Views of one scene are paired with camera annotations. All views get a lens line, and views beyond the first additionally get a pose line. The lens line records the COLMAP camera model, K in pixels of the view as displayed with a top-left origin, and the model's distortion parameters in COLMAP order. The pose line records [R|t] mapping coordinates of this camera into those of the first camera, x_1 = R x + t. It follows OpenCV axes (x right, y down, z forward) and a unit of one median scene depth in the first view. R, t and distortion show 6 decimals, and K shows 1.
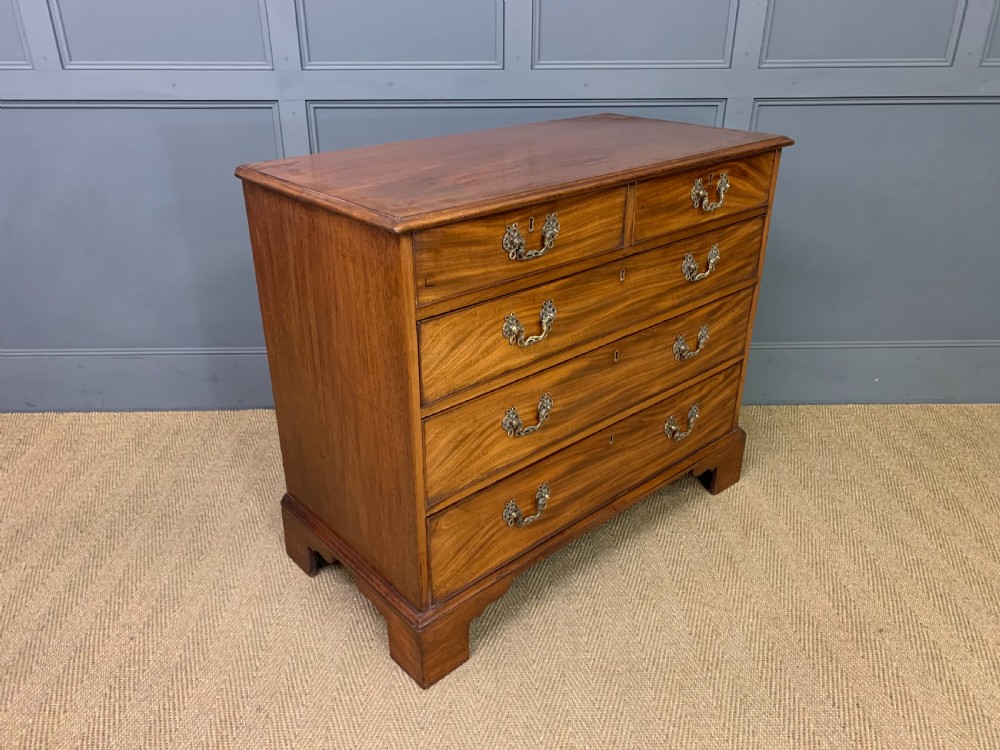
lens RADIAL K [[780.9, 0, 487.4], [0, 780.9, 376.7], [0, 0, 1]] dist [0.015779, -0.000193]
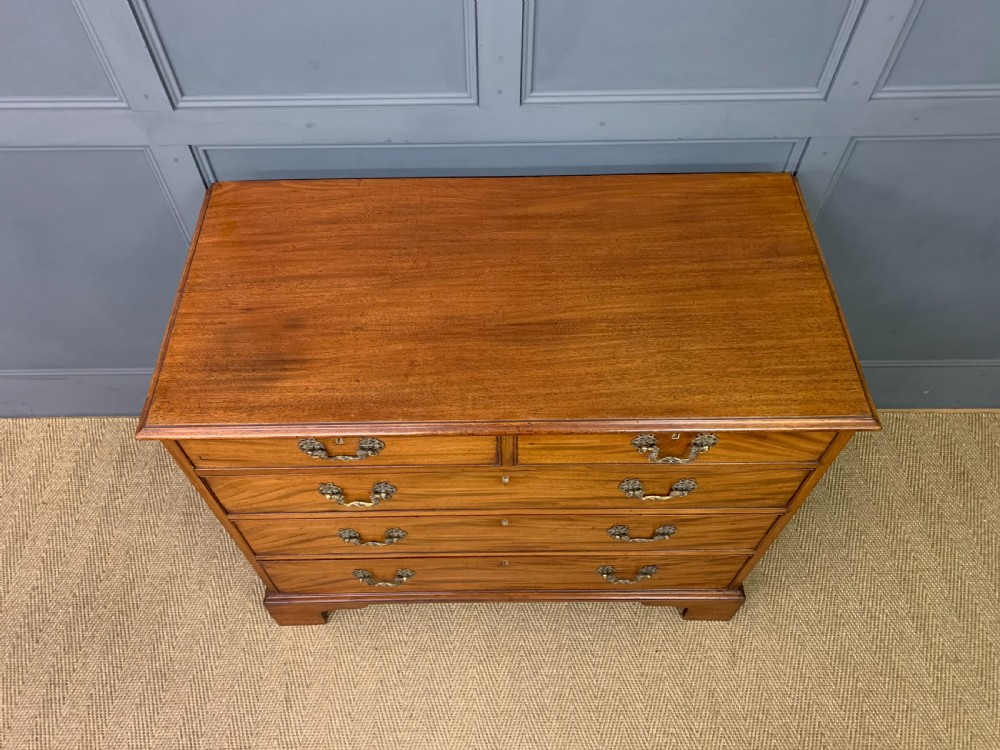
lens RADIAL K [[780.9, 0, 487.4], [0, 780.9, 376.7], [0, 0, 1]] dist [0.015779, -0.000193]
pose [[0.999839, 0.009440, -0.015269, 0.047172], [-0.000604, 0.867794, 0.496924, -0.606989], [0.017942, -0.496835, 0.867660, 0.366305]]
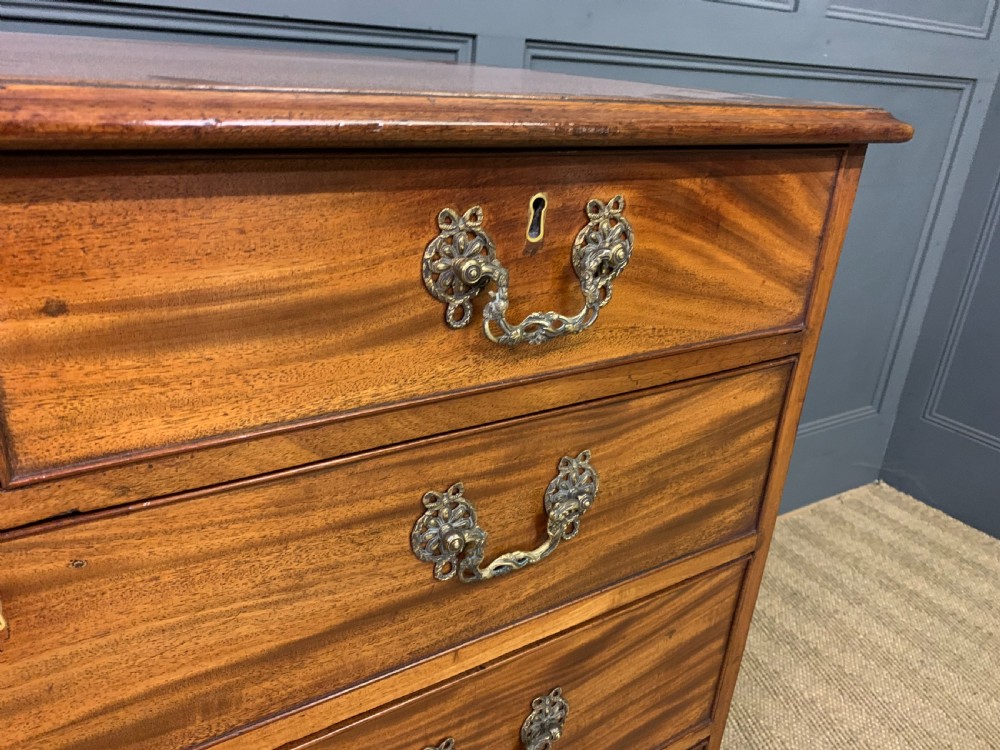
lens RADIAL K [[779.1, 0, 500.0], [0, 779.1, 375.0], [0, 0, 1]] dist [0.048753, -0.002148]
pose [[0.847726, -0.140857, 0.511390, 0.068264], [0.164294, 0.986411, -0.000651, -0.192229], [-0.504349, 0.084570, 0.859349, 0.736078]]
